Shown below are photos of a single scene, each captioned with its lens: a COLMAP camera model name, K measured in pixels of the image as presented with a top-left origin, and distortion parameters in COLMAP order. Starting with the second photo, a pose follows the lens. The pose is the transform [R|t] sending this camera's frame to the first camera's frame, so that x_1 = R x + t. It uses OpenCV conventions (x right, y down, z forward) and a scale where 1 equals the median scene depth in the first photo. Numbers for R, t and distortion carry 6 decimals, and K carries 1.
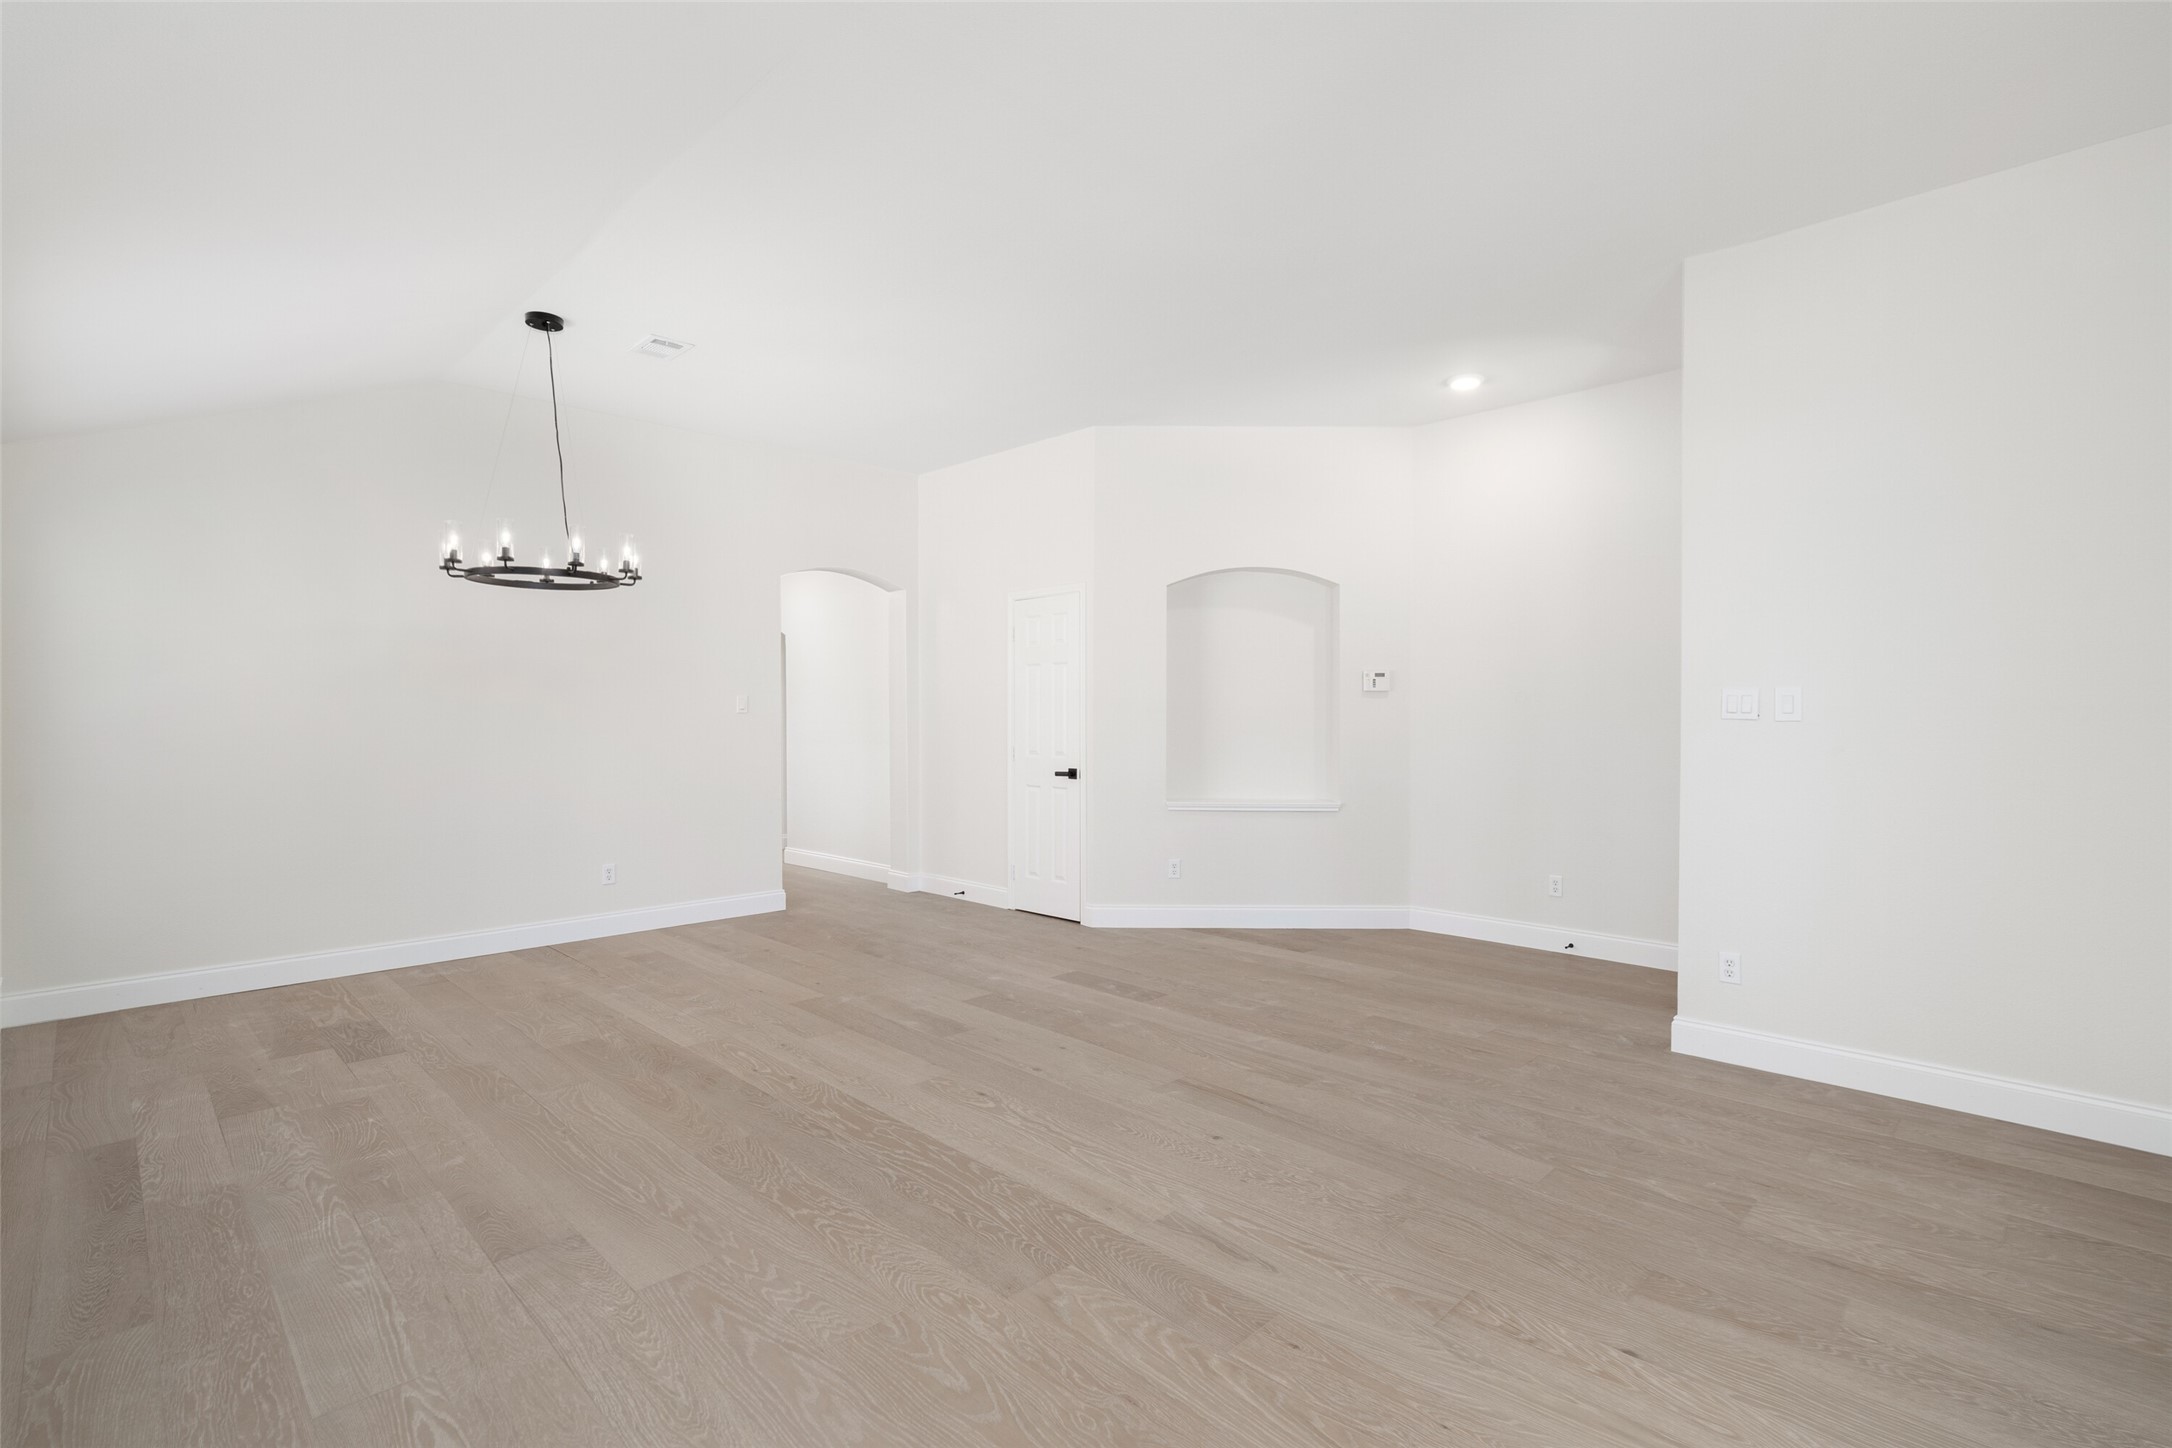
lens RADIAL K [[996.1, 0, 1086.5], [0, 996.1, 721.9], [0, 0, 1]] dist [-0.005926, 0.002564]
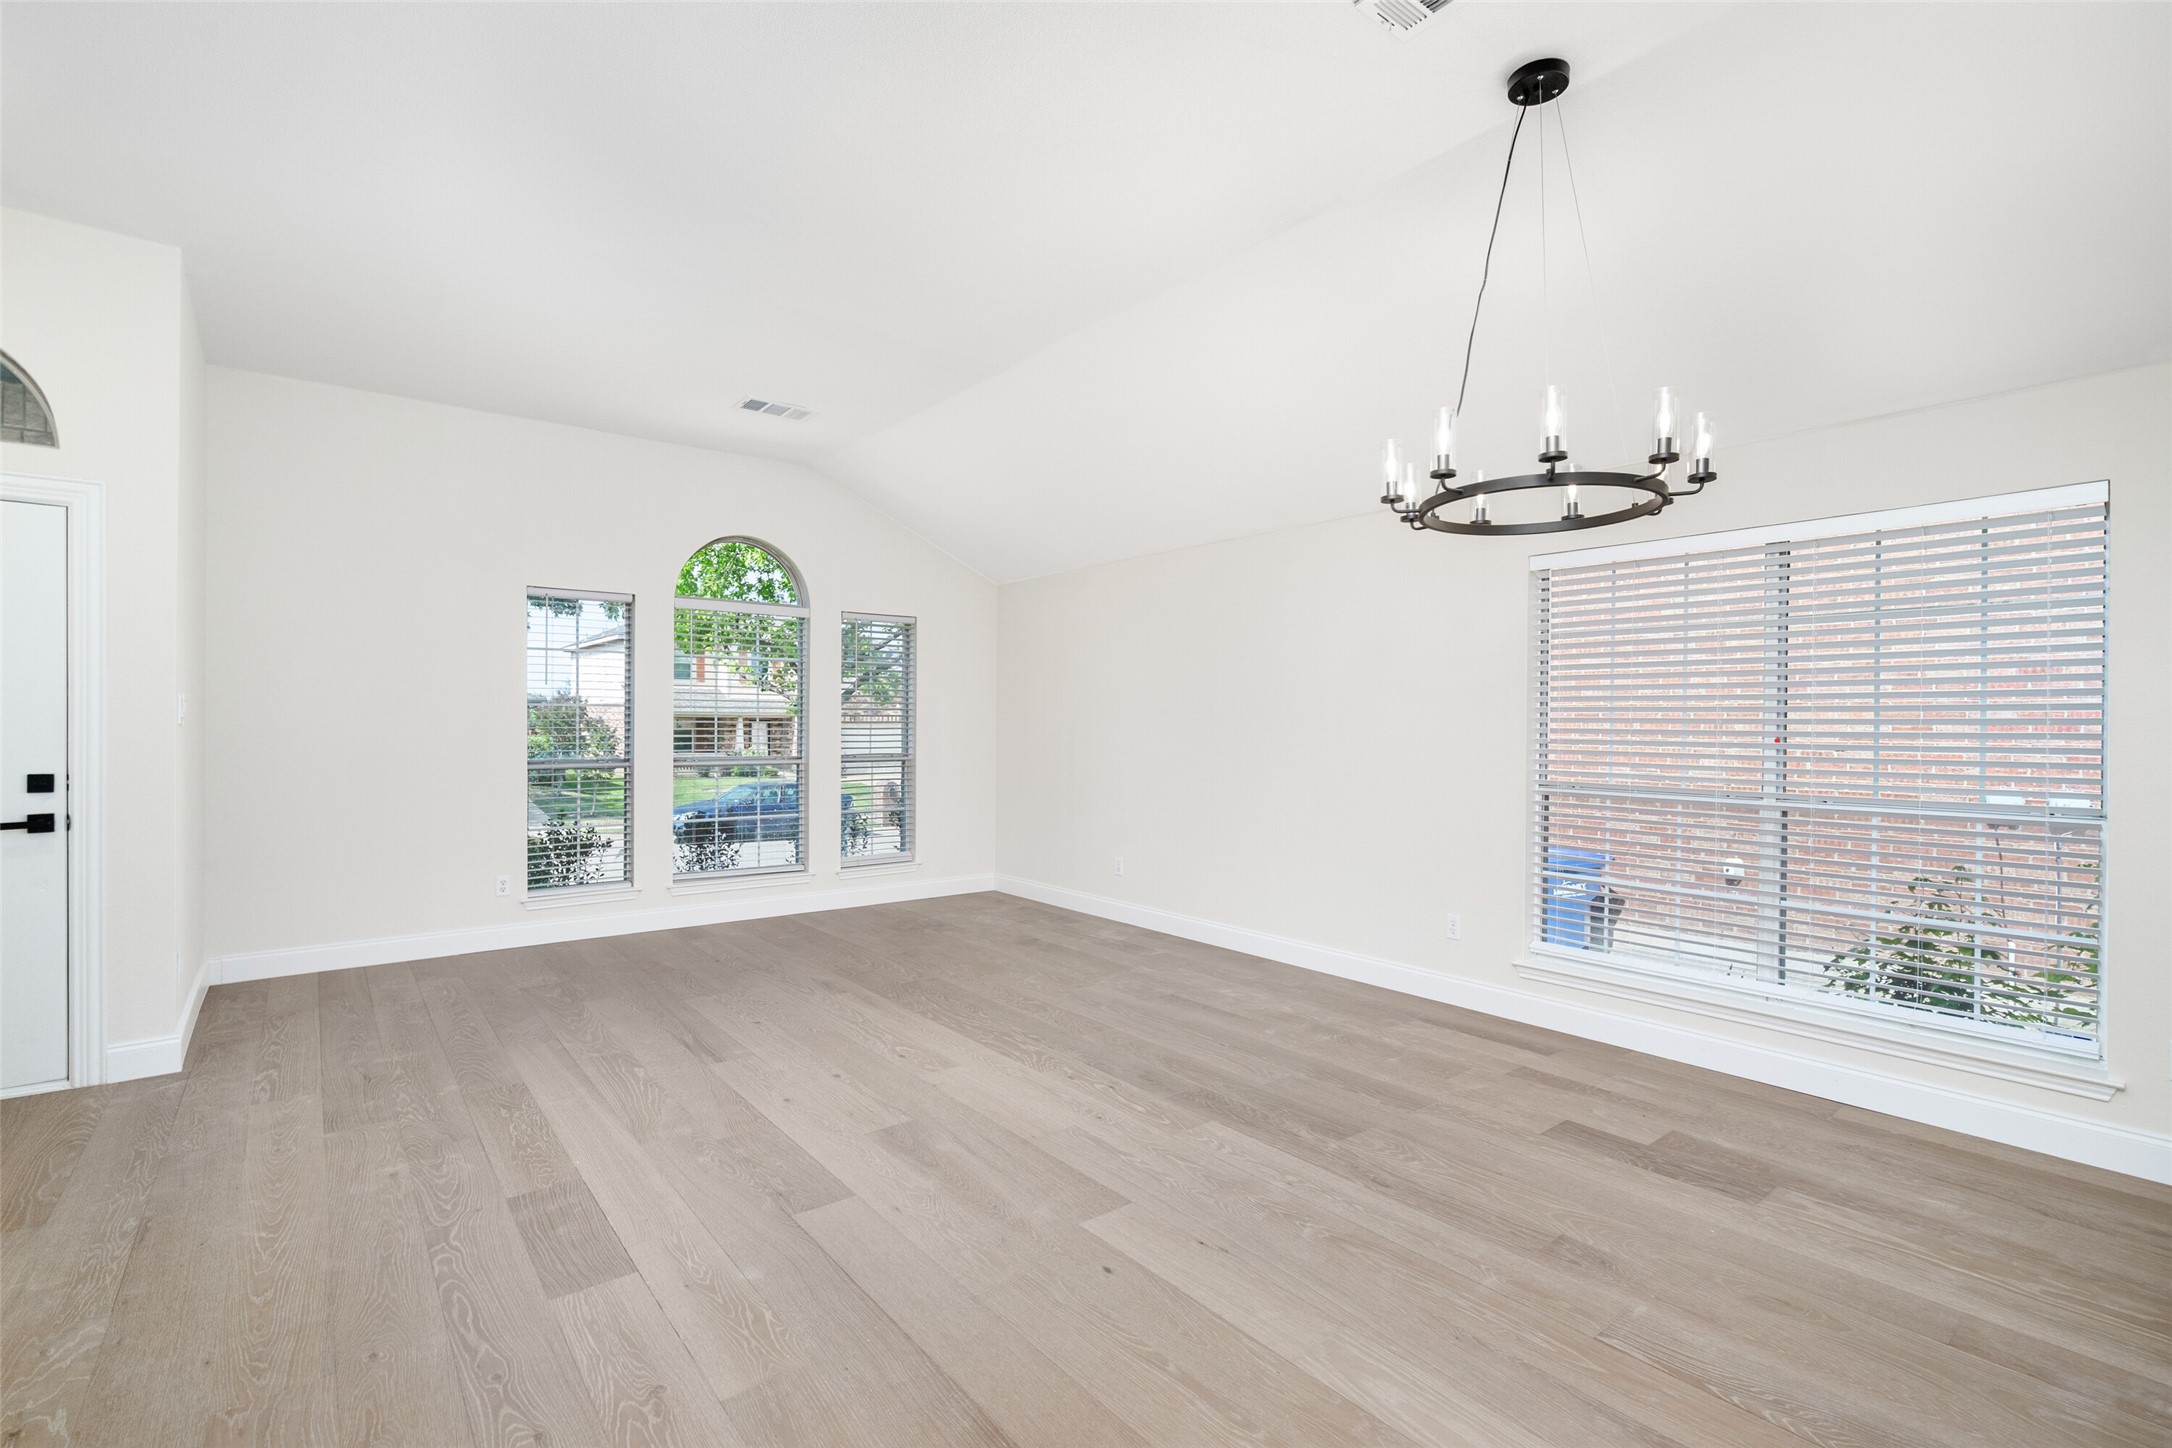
lens RADIAL K [[996.1, 0, 1085.8], [0, 996.1, 724.3], [0, 0, 1]] dist [-0.005926, 0.002564]
pose [[-0.993755, -0.007833, 0.111306, -0.432178], [-0.007249, 0.999958, 0.005652, -0.018774], [-0.111346, 0.004809, -0.993770, 2.070462]]
